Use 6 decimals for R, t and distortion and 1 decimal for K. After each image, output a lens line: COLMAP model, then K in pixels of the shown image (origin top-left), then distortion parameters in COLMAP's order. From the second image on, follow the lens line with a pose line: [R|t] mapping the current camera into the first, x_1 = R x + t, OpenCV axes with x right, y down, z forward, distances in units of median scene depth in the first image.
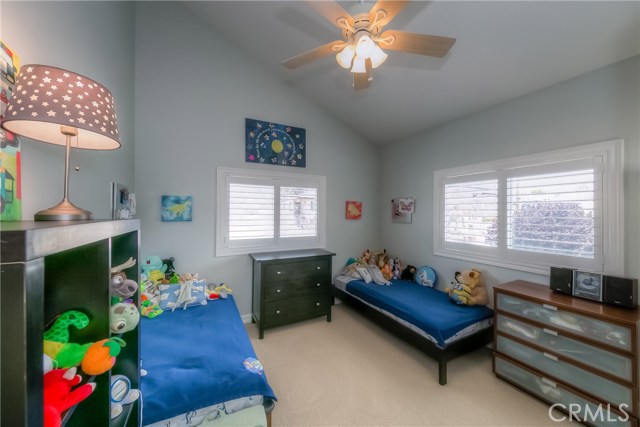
lens RADIAL K [[240.7, 0, 314.8], [0, 240.7, 213.3], [0, 0, 1]] dist [0.004927, -0.001195]
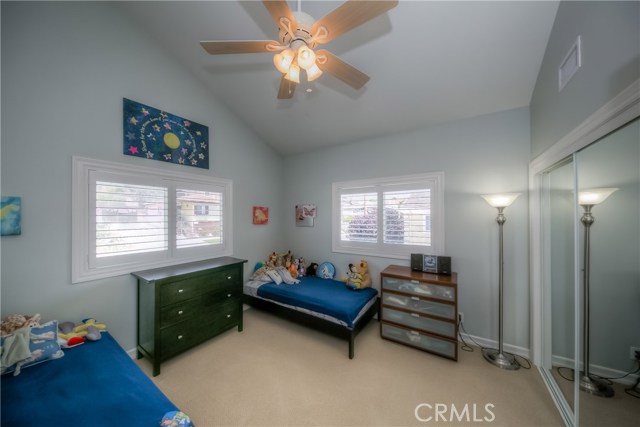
lens RADIAL K [[216.5, 0, 320.7], [0, 216.5, 217.6], [0, 0, 1]] dist [-0.004155, -0.001836]
pose [[0.861830, -0.014609, 0.506987, -0.111822], [0.011824, 0.999892, 0.008713, -0.011323], [-0.507060, -0.001515, 0.861910, 0.099980]]
